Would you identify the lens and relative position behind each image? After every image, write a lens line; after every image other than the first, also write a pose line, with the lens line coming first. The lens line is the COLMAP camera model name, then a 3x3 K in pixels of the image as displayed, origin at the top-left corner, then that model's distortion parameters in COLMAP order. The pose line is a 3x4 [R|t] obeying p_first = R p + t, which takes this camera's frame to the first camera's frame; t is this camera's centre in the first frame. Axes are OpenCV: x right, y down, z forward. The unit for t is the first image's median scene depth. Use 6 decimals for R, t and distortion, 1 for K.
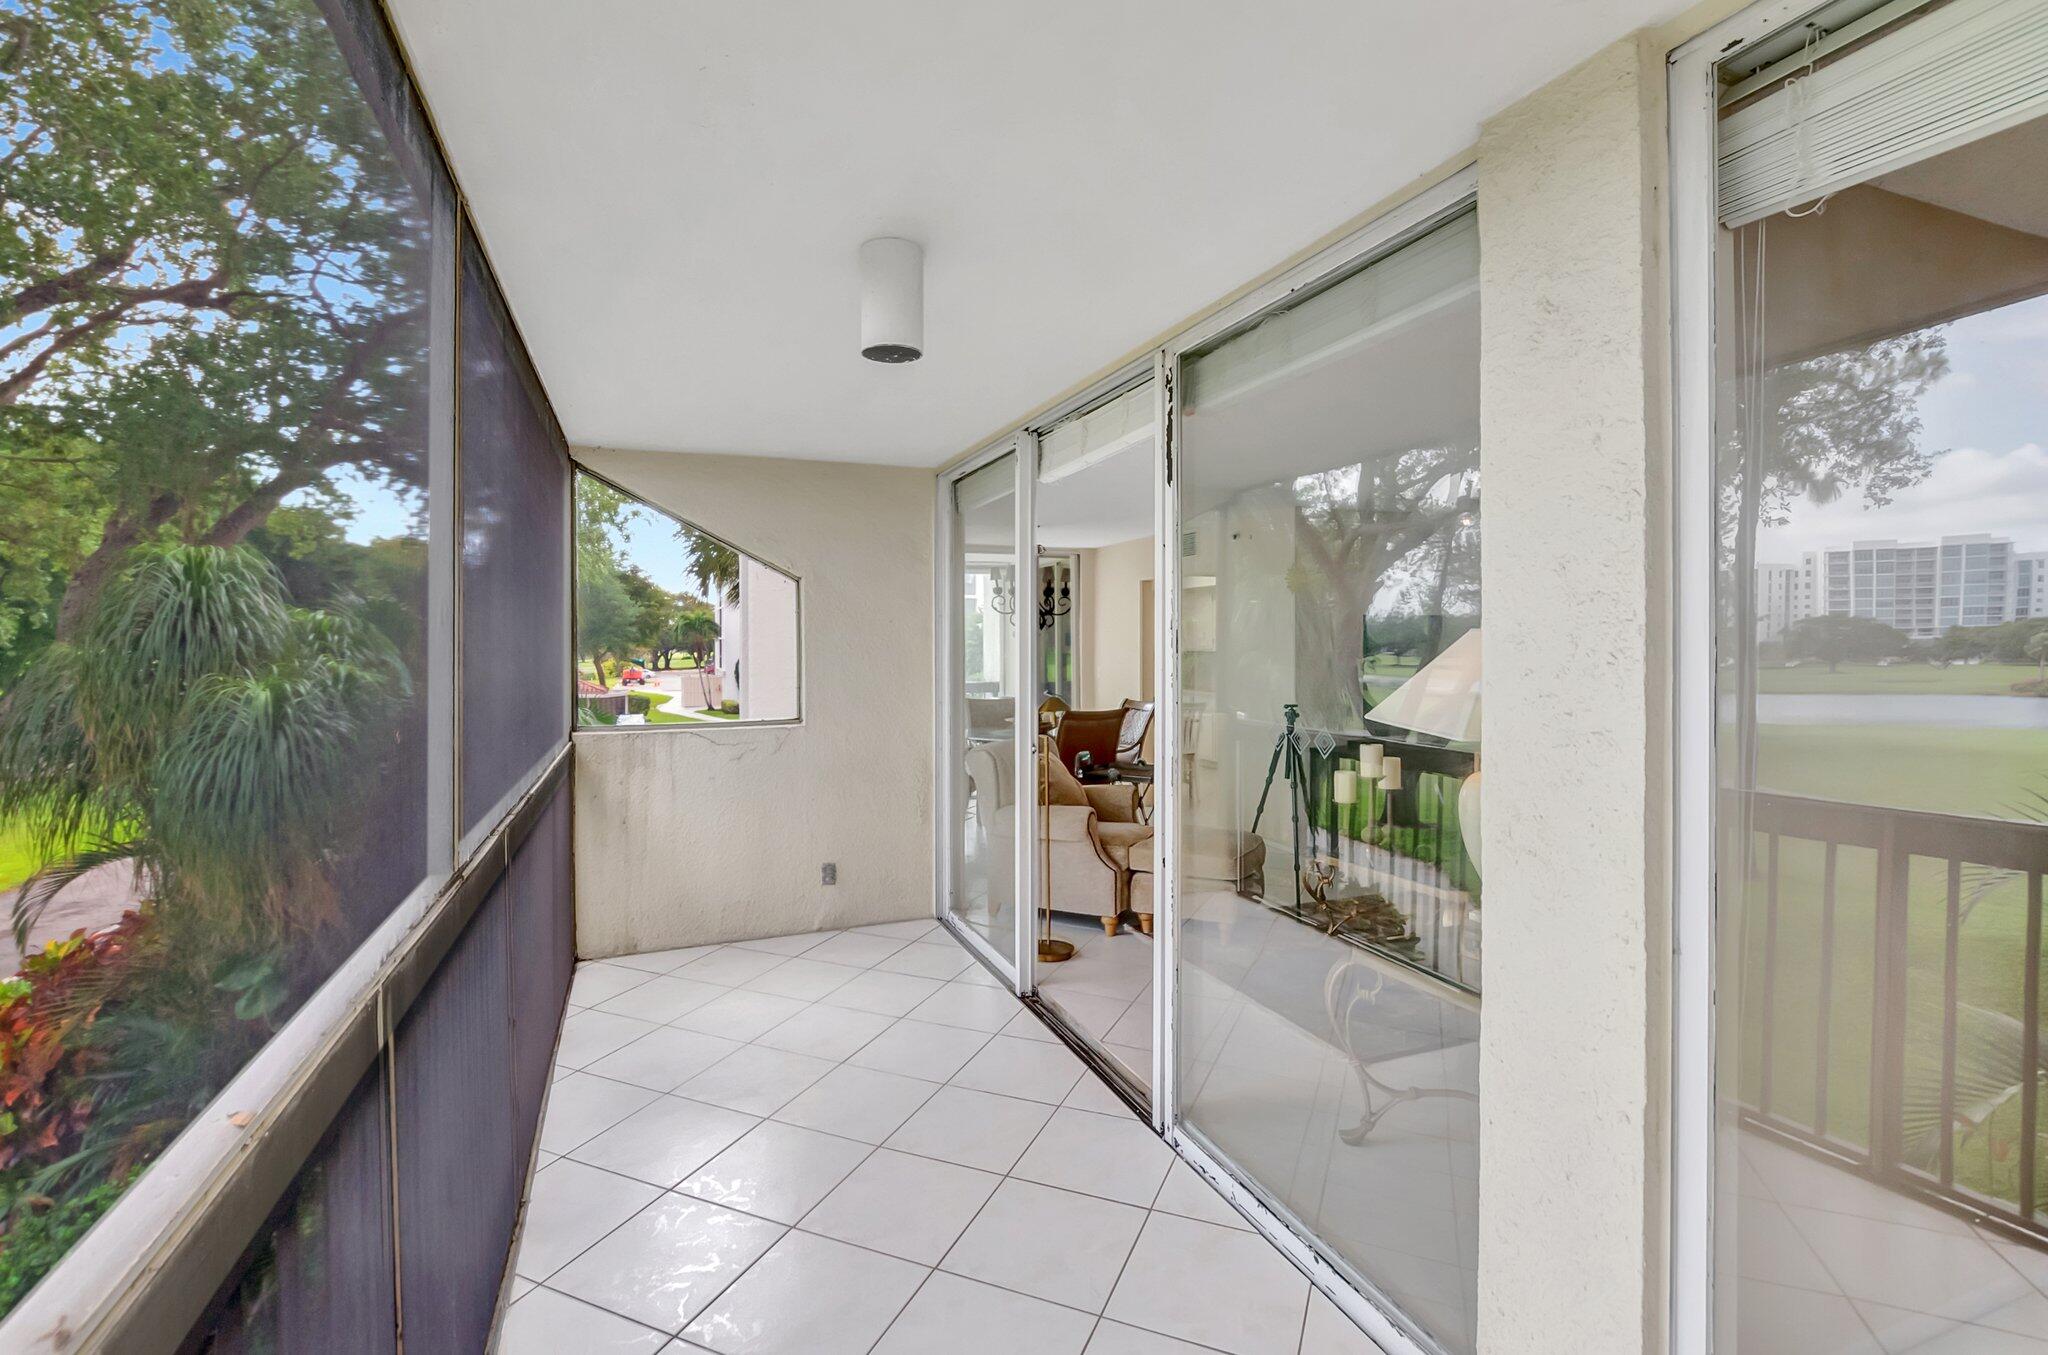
lens RADIAL K [[981.1, 0, 1024.8], [0, 981.1, 639.1], [0, 0, 1]] dist [-0.000954, 0.000075]
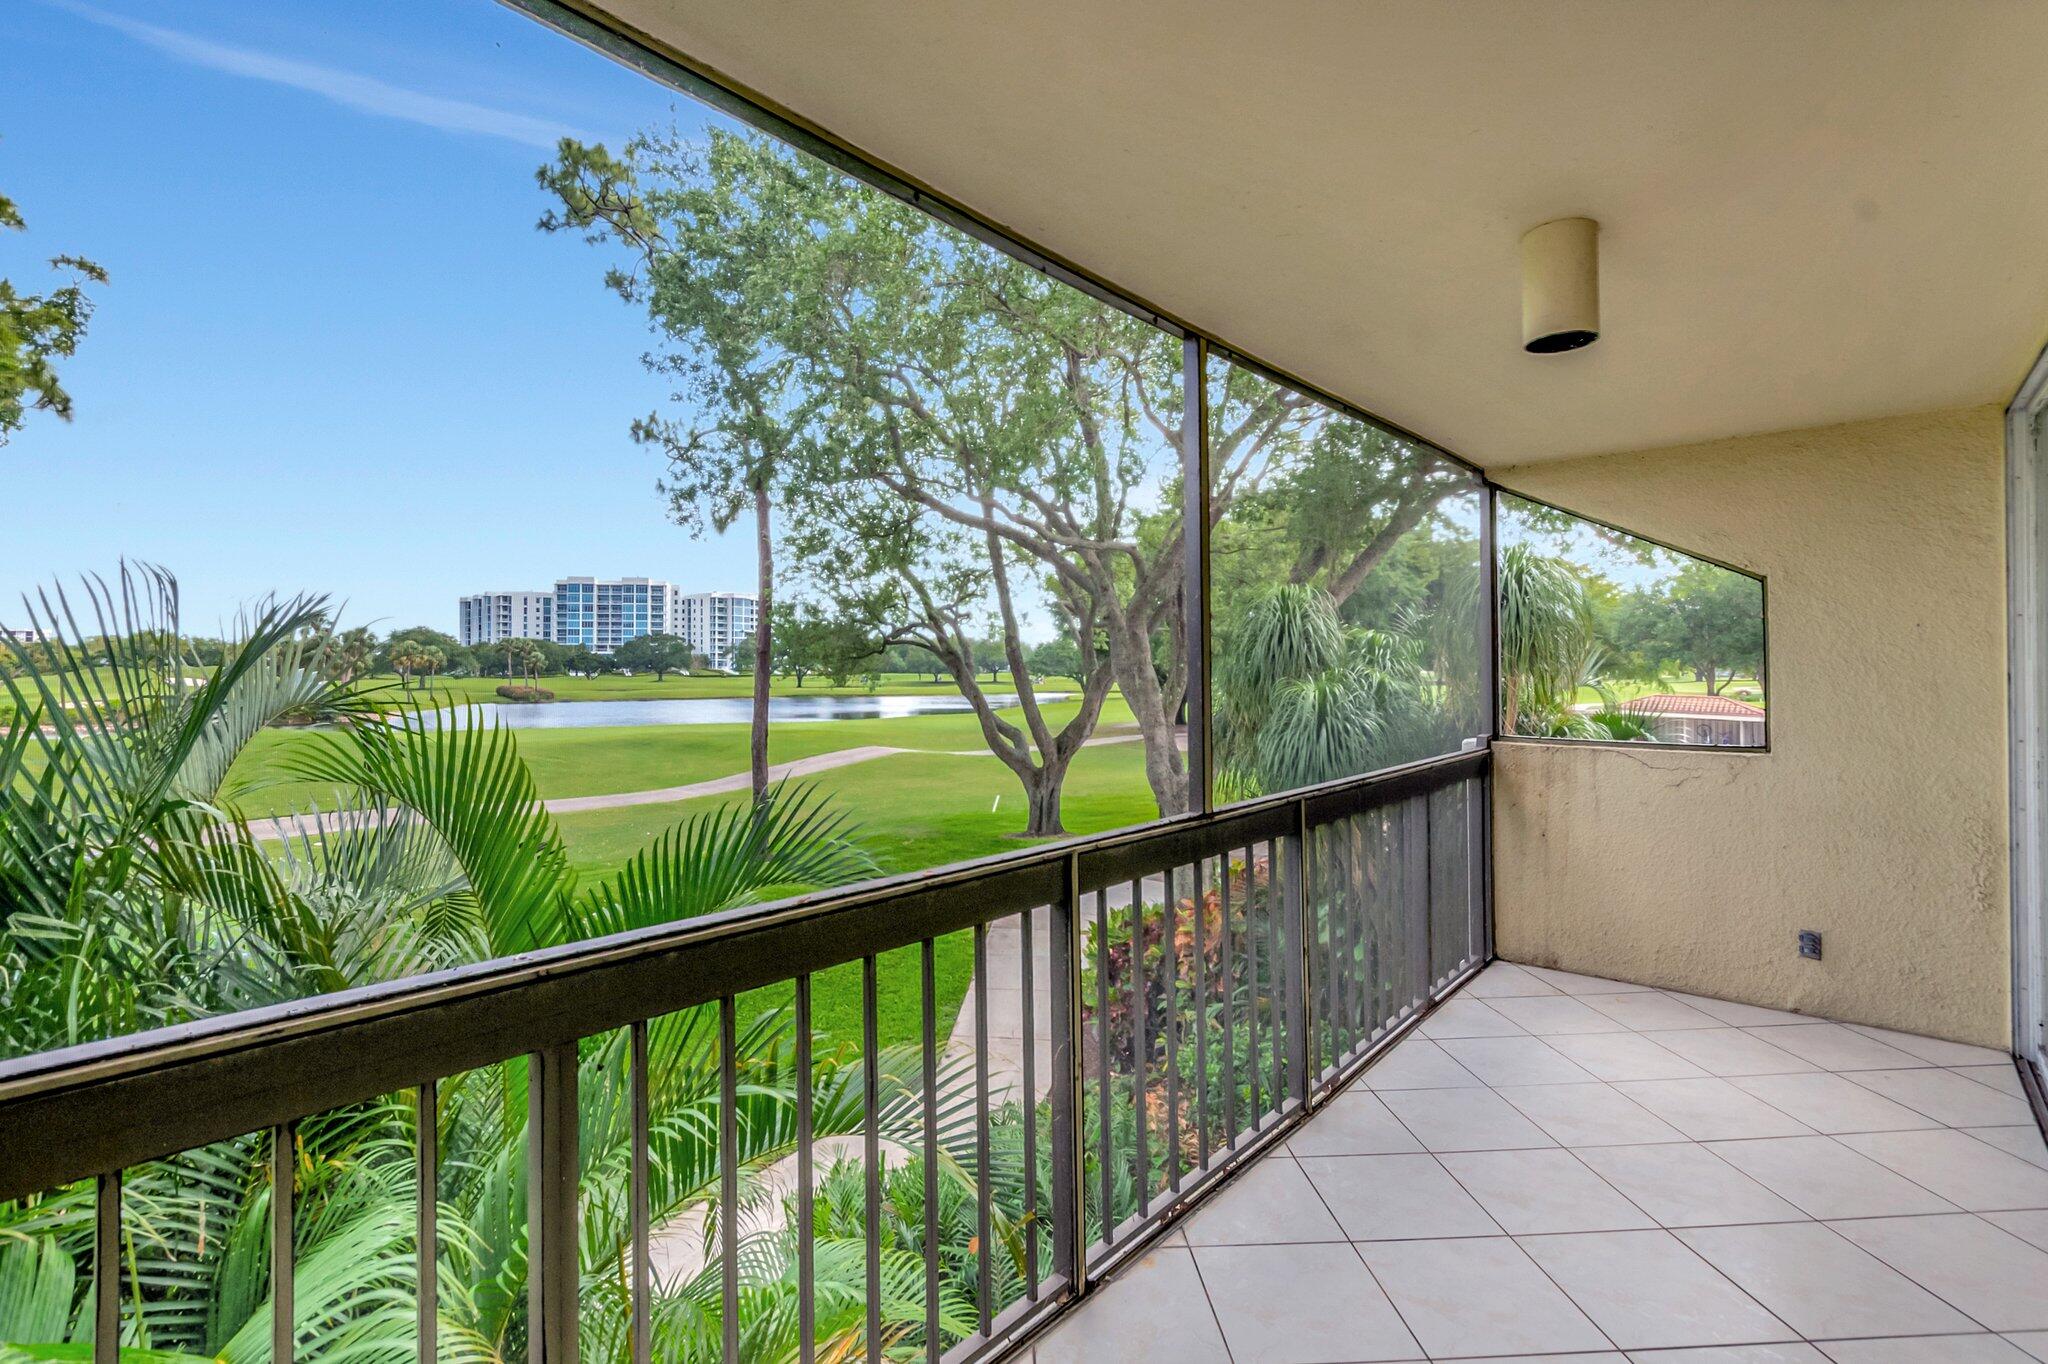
lens RADIAL K [[981.1, 0, 1024.8], [0, 981.1, 643.6], [0, 0, 1]] dist [-0.000954, 0.000075]
pose [[0.436666, -0.013018, -0.899529, 0.247988], [0.007734, 0.999913, -0.010717, -0.001651], [0.899590, -0.002277, 0.436729, 0.080555]]
